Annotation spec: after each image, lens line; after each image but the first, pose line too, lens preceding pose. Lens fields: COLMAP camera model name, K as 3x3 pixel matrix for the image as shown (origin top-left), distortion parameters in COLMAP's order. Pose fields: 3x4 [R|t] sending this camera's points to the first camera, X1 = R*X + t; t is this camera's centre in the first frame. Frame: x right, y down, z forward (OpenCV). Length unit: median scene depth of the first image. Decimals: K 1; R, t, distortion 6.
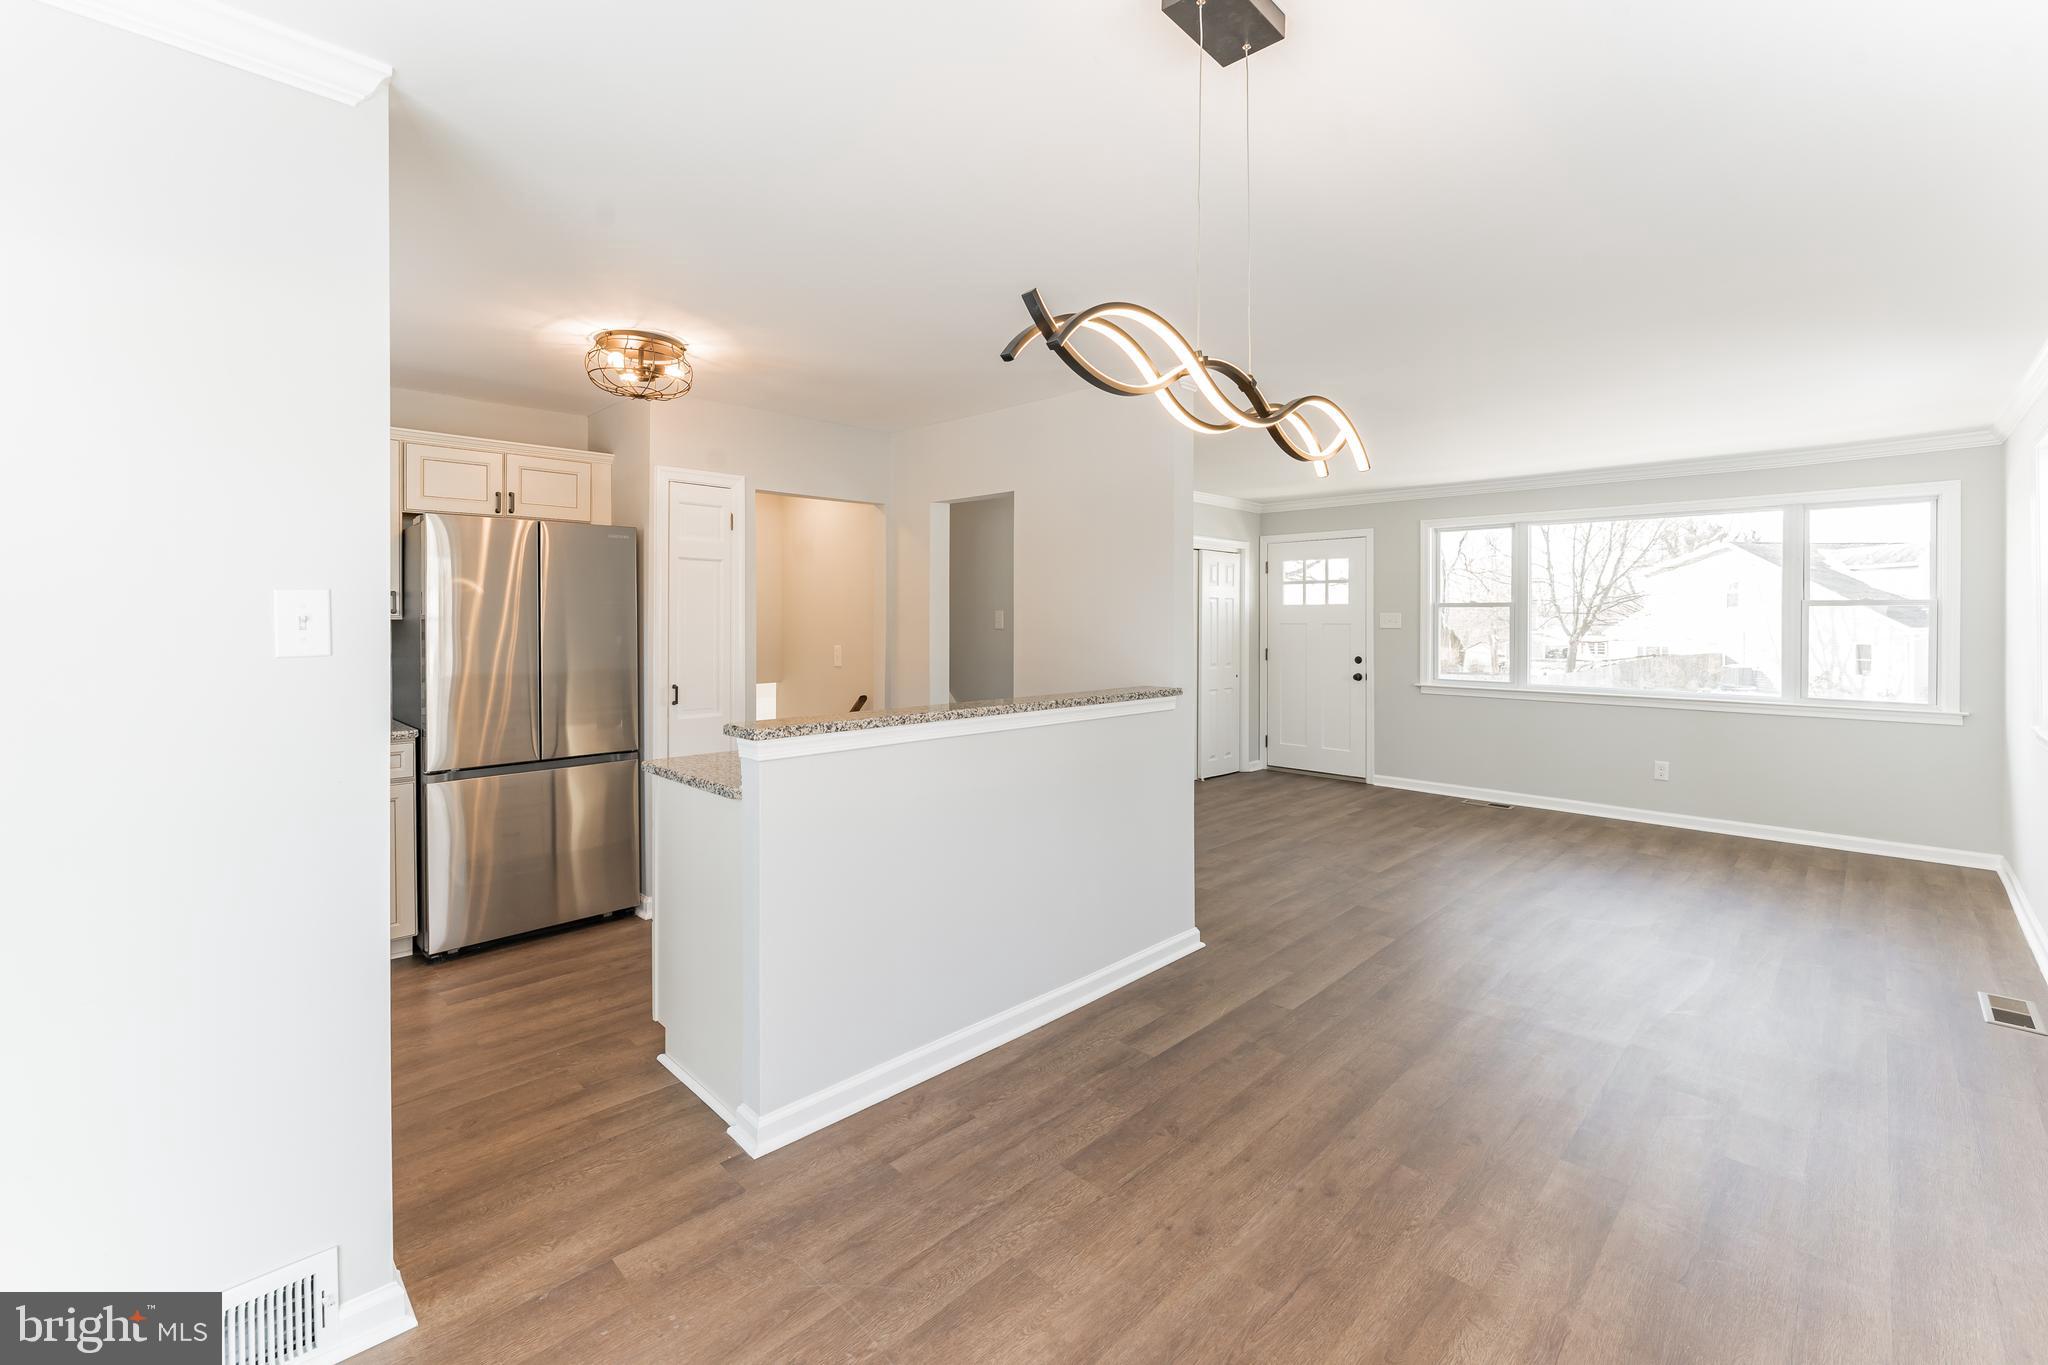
lens RADIAL K [[881.5, 0, 1019.8], [0, 881.5, 616.9], [0, 0, 1]] dist [-0.000488, -0.000065]
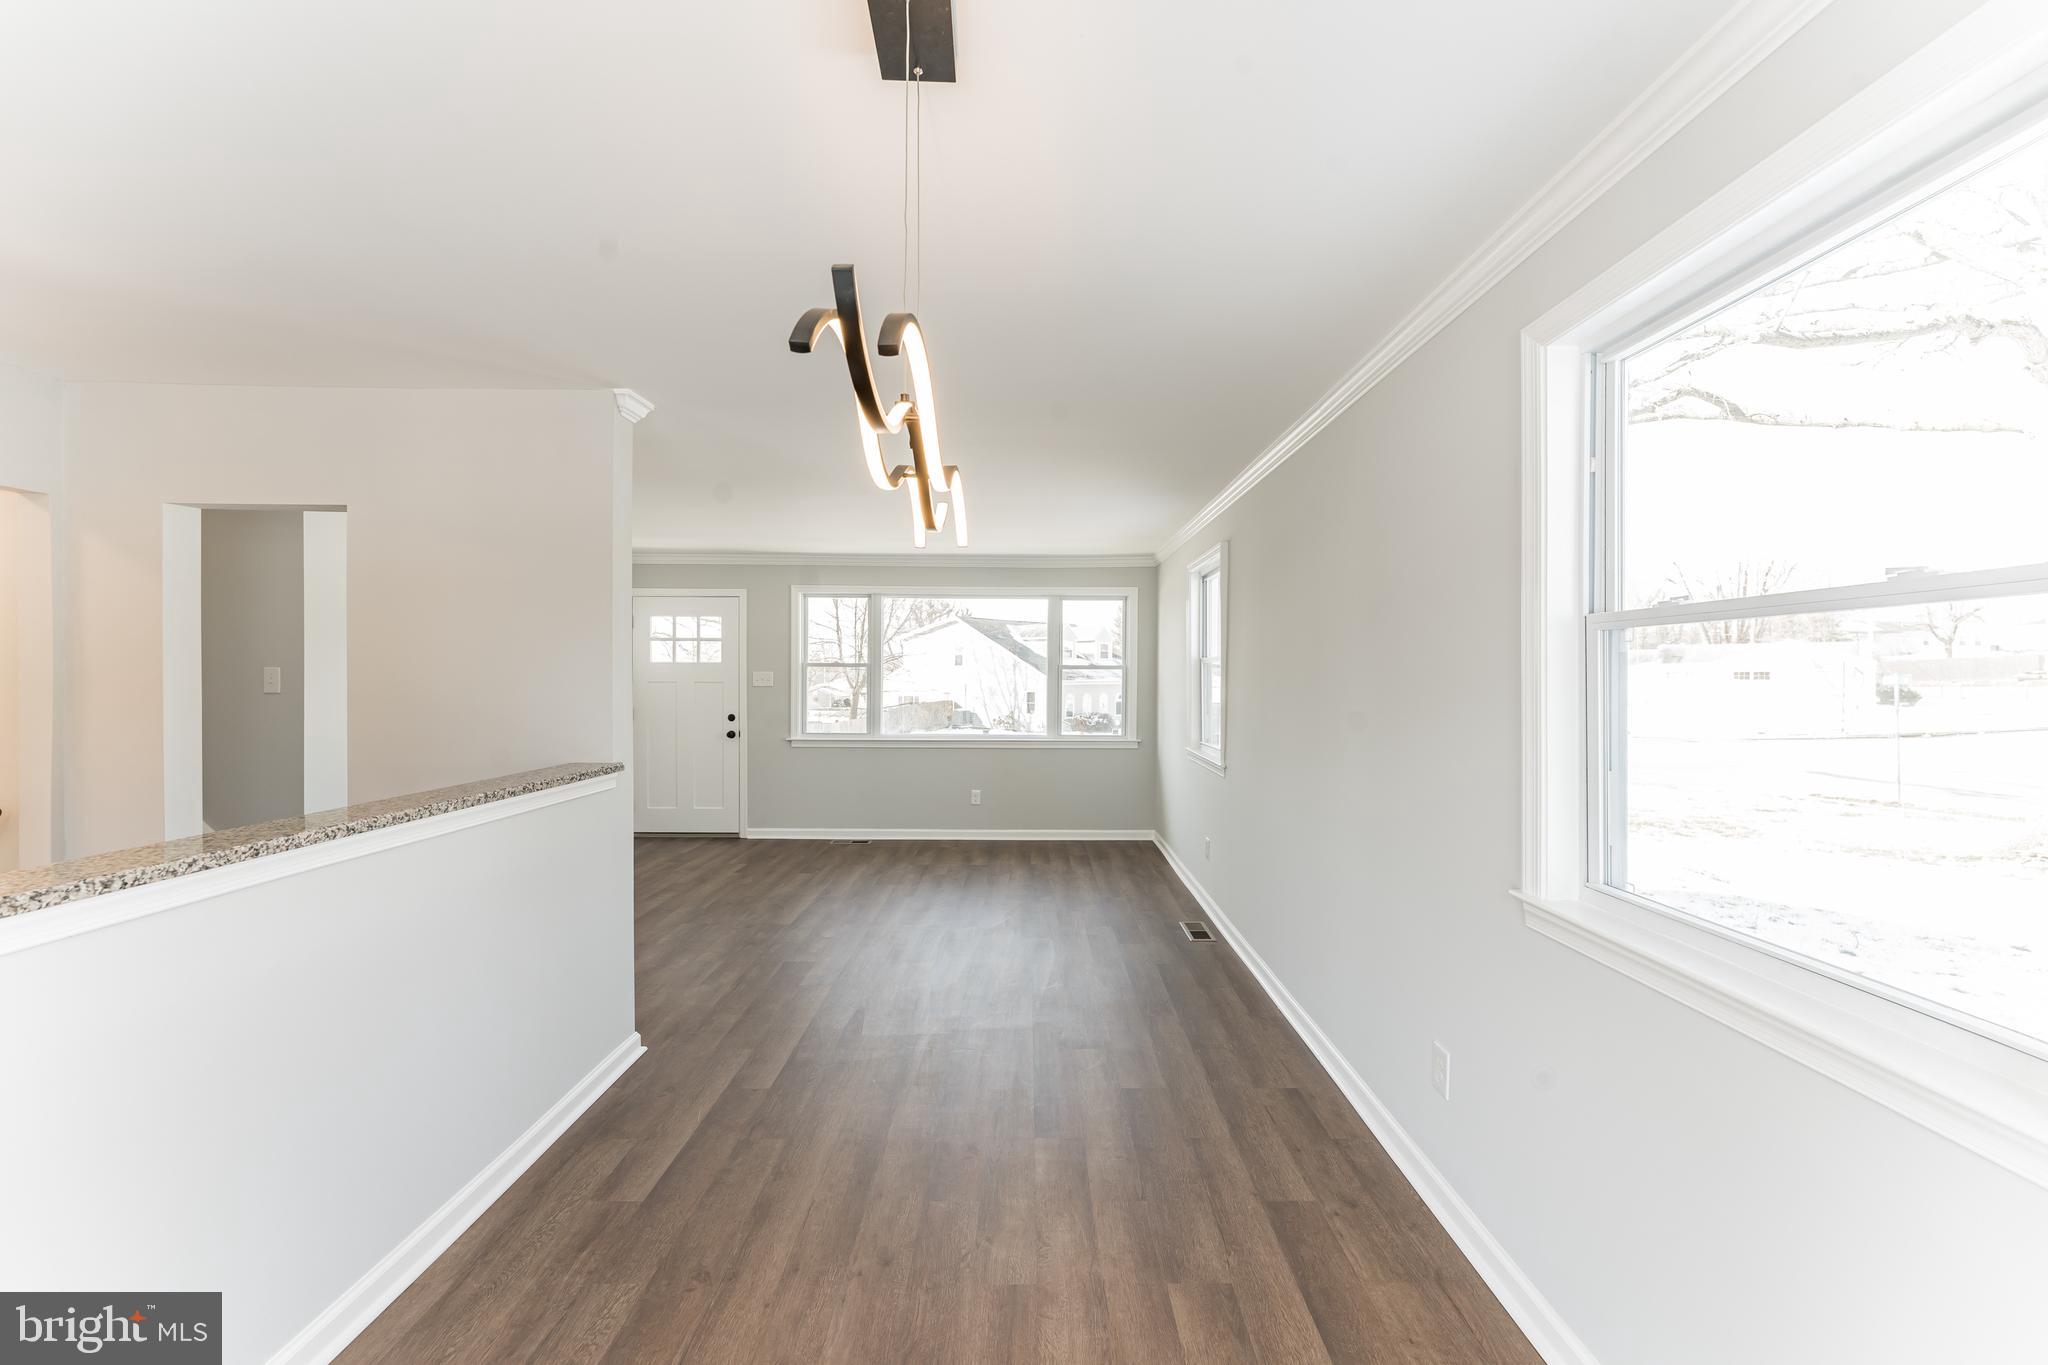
lens RADIAL K [[846.5, 0, 1044.7], [0, 846.5, 682.8], [0, 0, 1]] dist [-0.002778, -0.000383]
pose [[0.699223, -0.005464, 0.714882, -0.123412], [-0.004618, 0.999915, 0.012159, -0.009996], [-0.714888, -0.011803, 0.699139, 0.125264]]
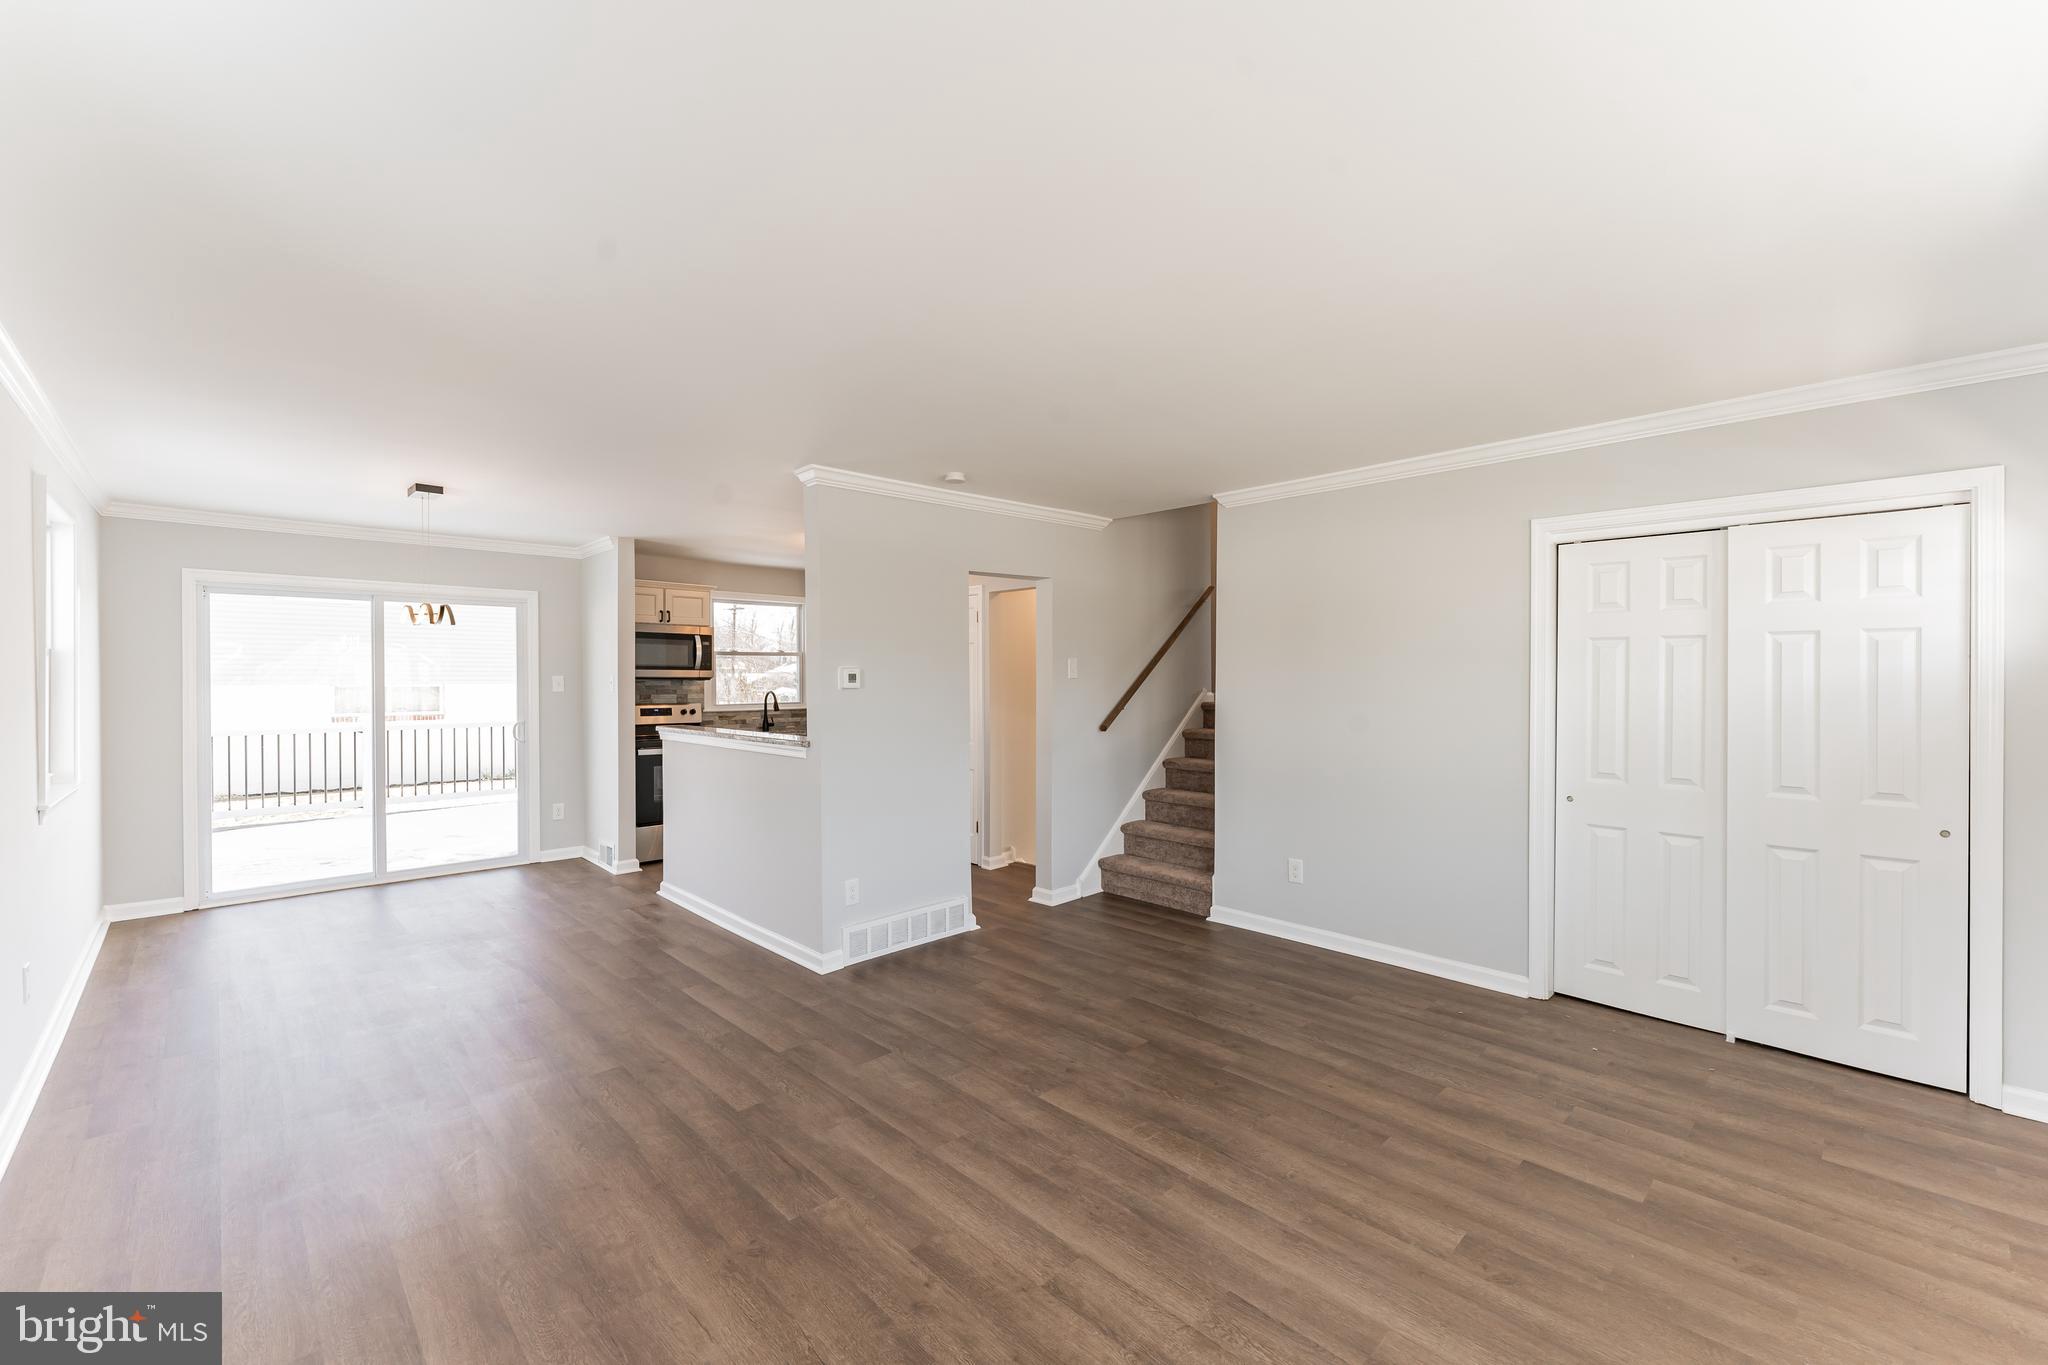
lens RADIAL K [[830.9, 0, 1024.0], [0, 830.9, 682.5], [0, 0, 1]] dist [-0.000233, -0.000032]
pose [[-0.022881, 0.004529, -0.999728, 1.323745], [0.004762, 0.999979, 0.004421, -0.001082], [0.999727, -0.004659, -0.022903, 1.349917]]
